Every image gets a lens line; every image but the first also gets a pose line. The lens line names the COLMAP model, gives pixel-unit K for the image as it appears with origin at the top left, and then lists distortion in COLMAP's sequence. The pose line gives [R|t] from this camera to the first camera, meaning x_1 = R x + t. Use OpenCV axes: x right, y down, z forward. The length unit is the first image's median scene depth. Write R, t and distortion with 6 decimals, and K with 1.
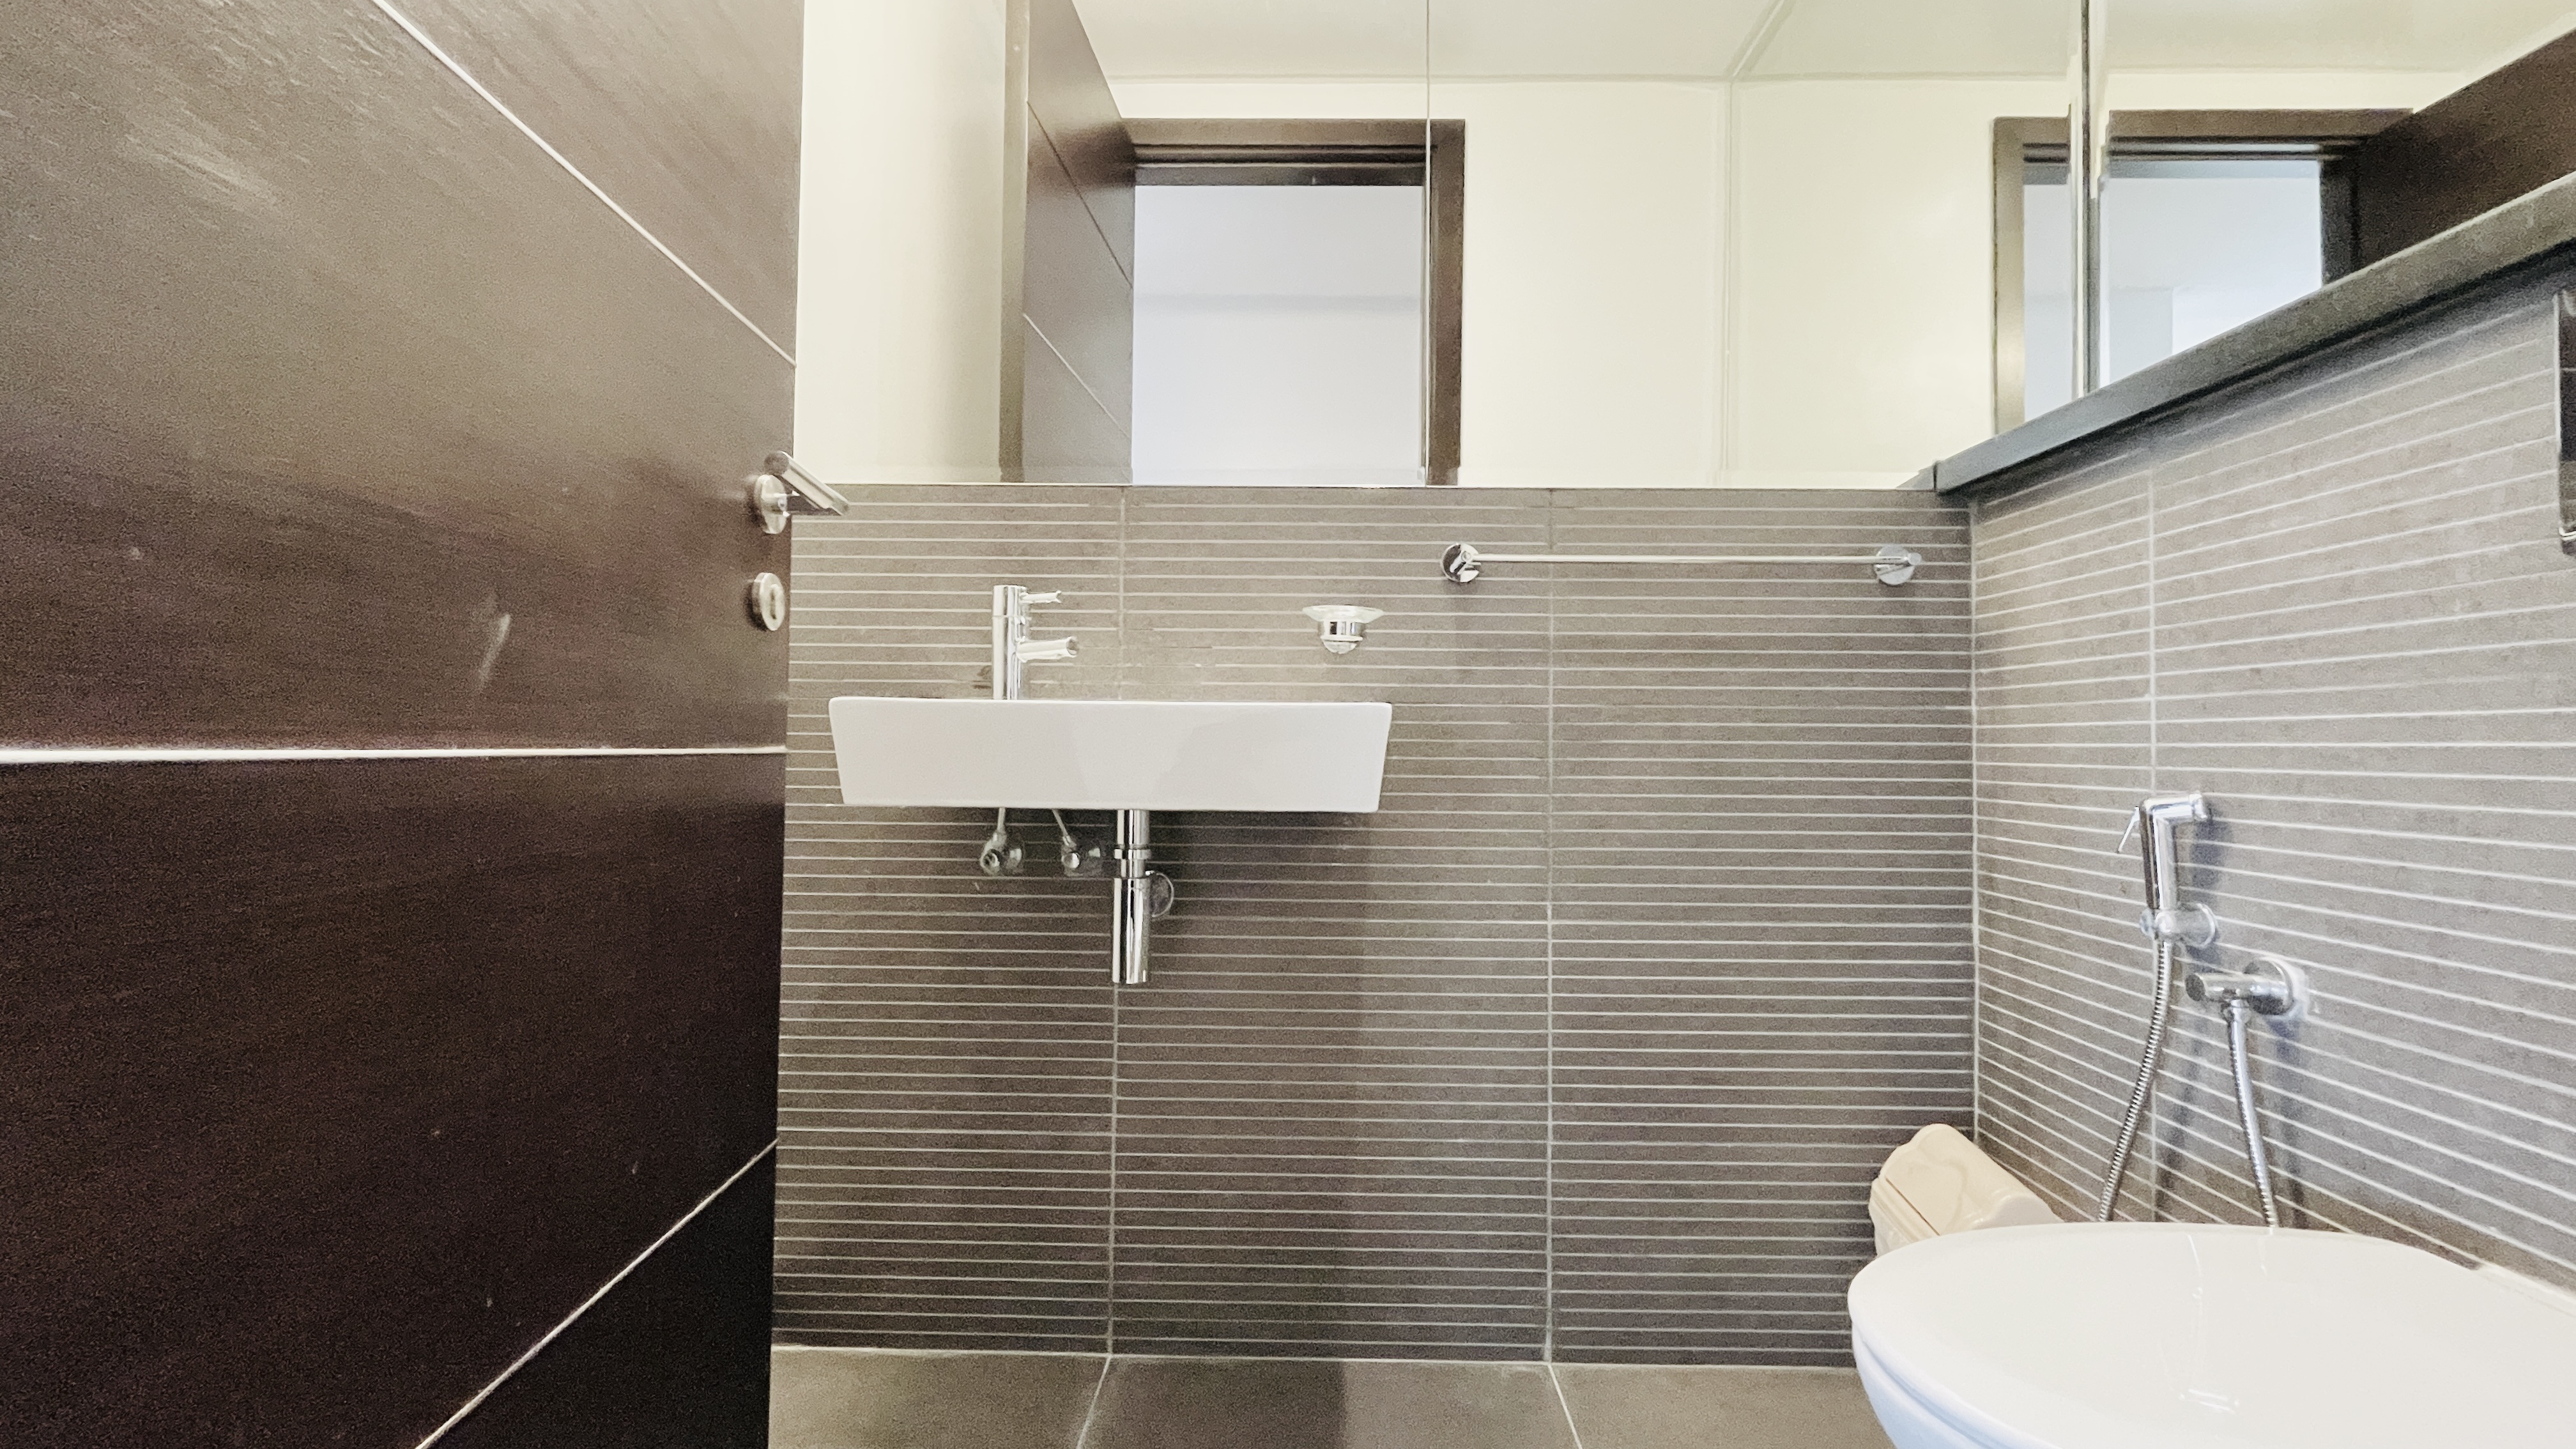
lens RADIAL K [[1042.9, 0, 1292.2], [0, 1042.9, 733.6], [0, 0, 1]] dist [-0.001825, -0.000141]
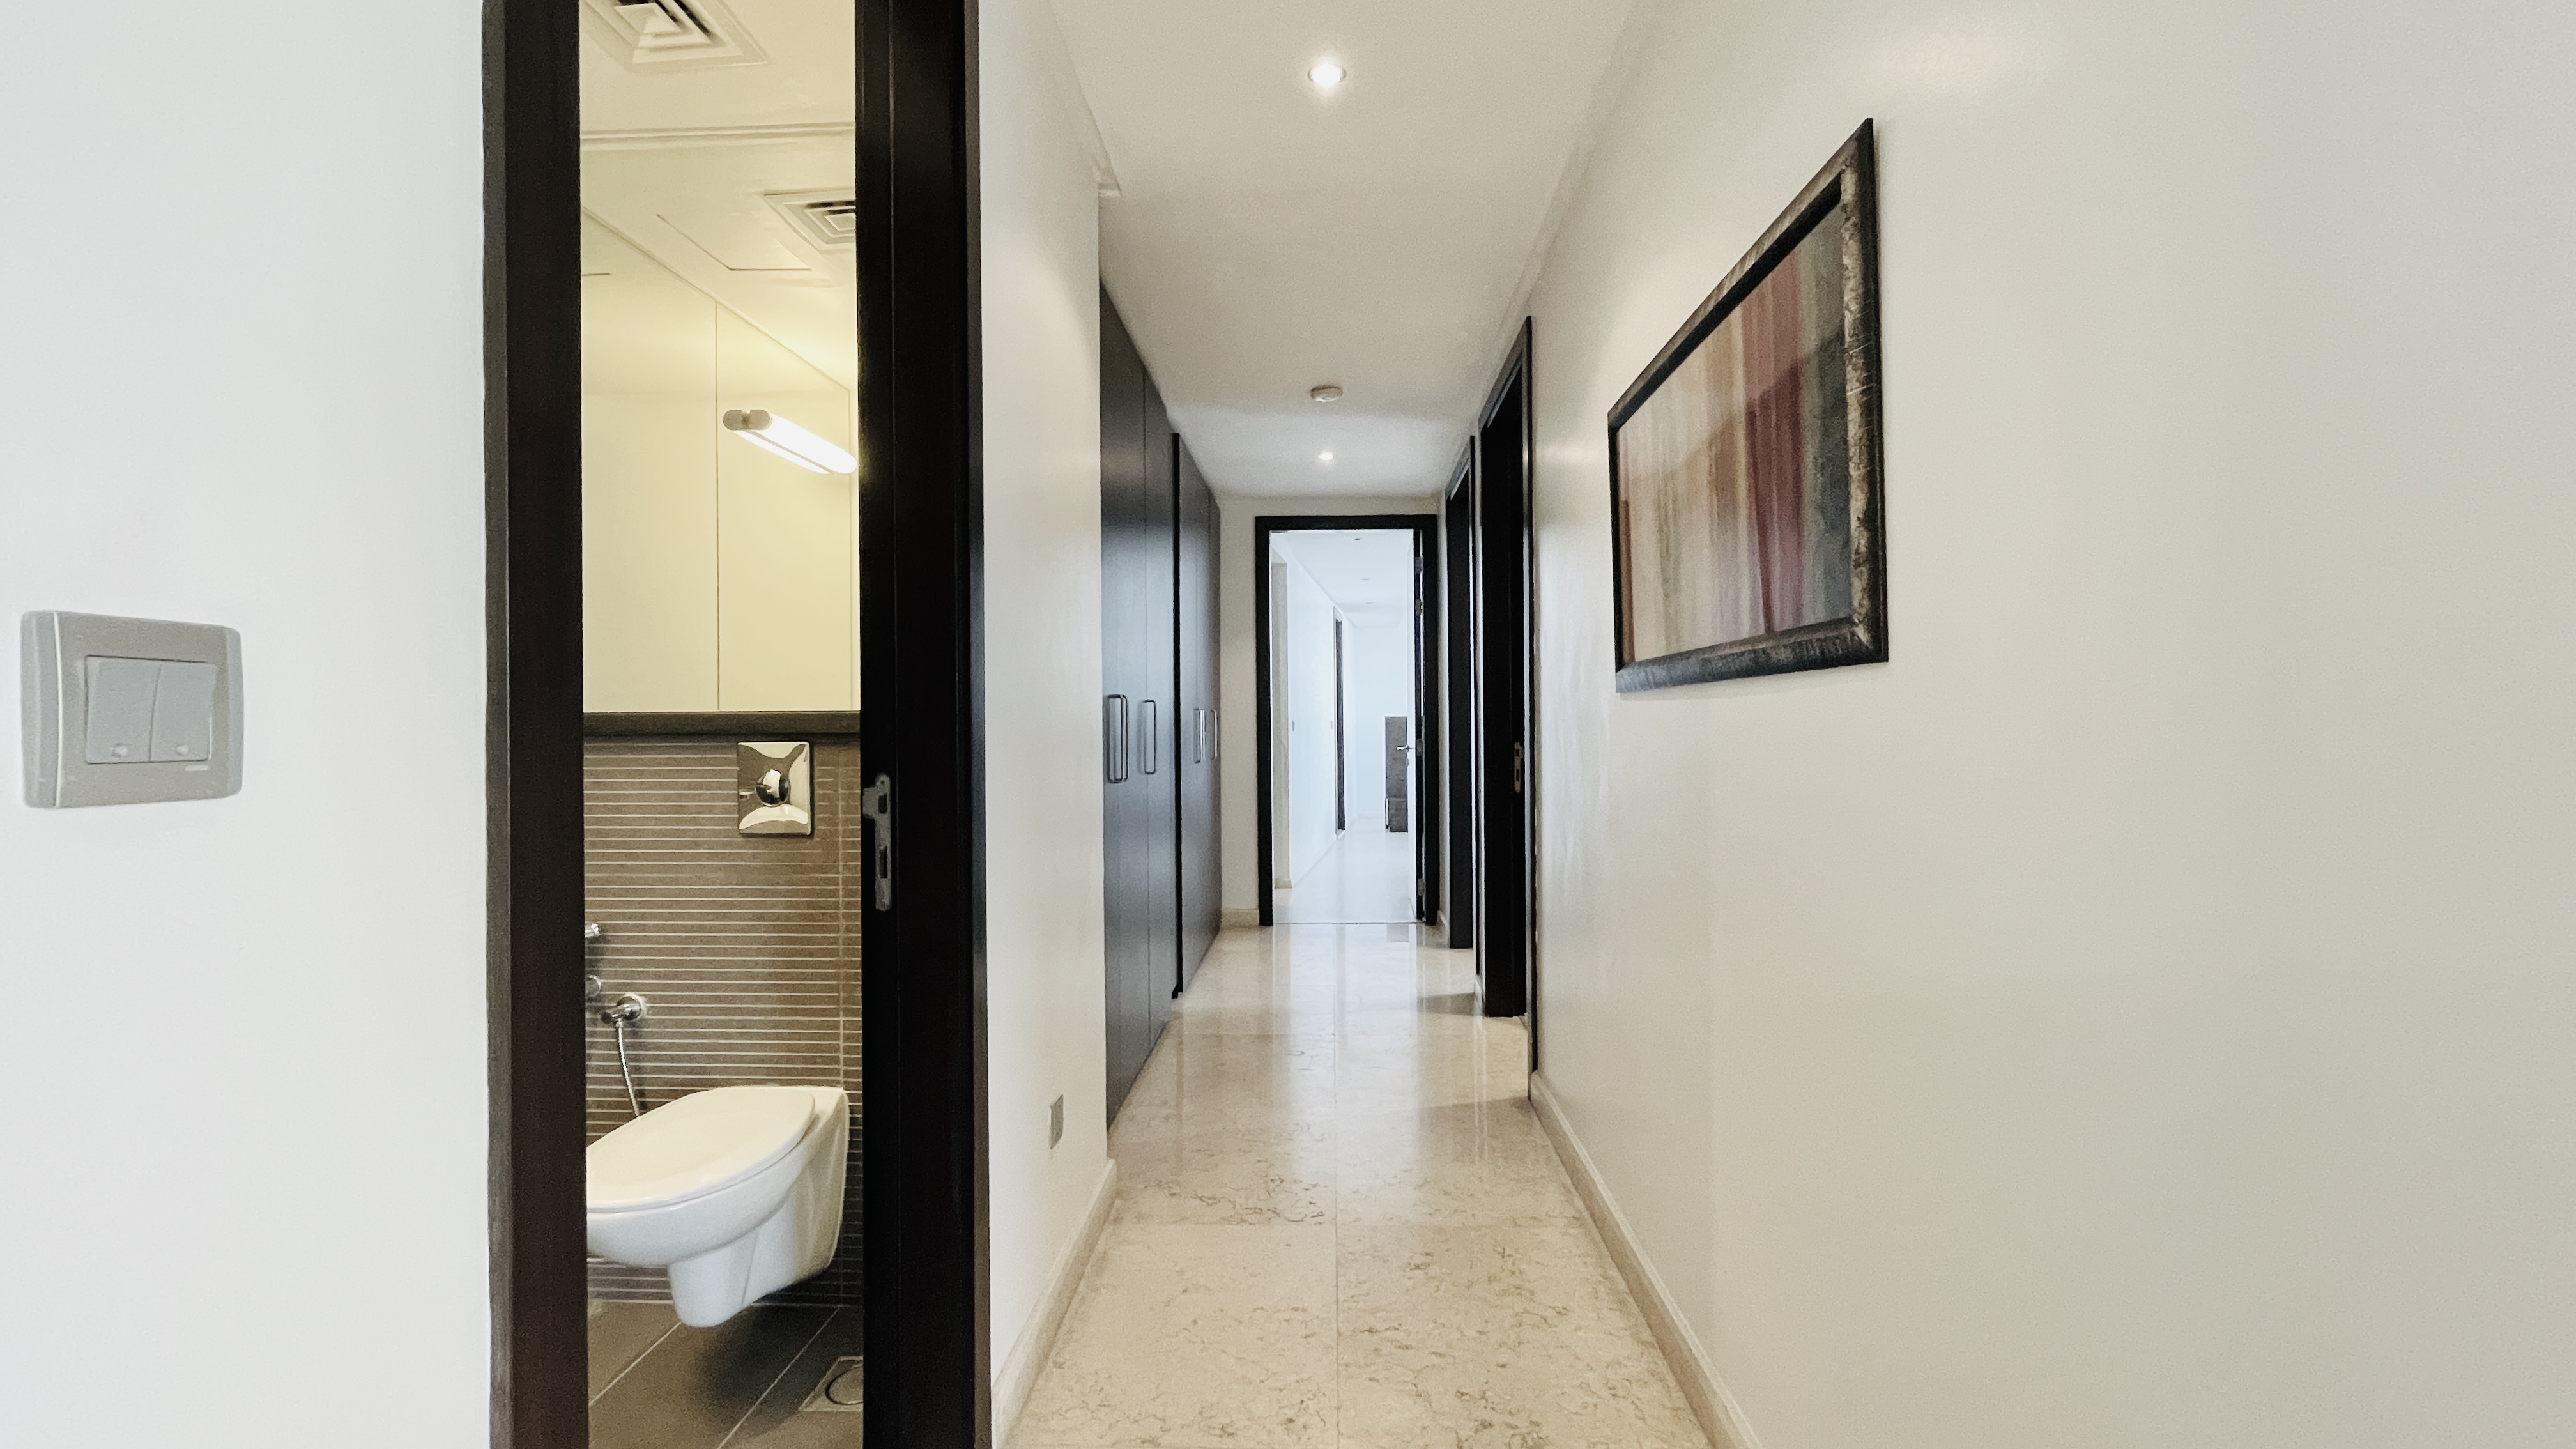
lens RADIAL K [[1042.9, 0, 1285.9], [0, 1042.9, 724.4], [0, 0, 1]] dist [-0.001825, -0.000141]
pose [[0.027323, -0.000125, 0.999627, -1.269751], [0.003033, 0.999995, 0.000042, -0.364221], [-0.999622, 0.003031, 0.027324, -0.472354]]
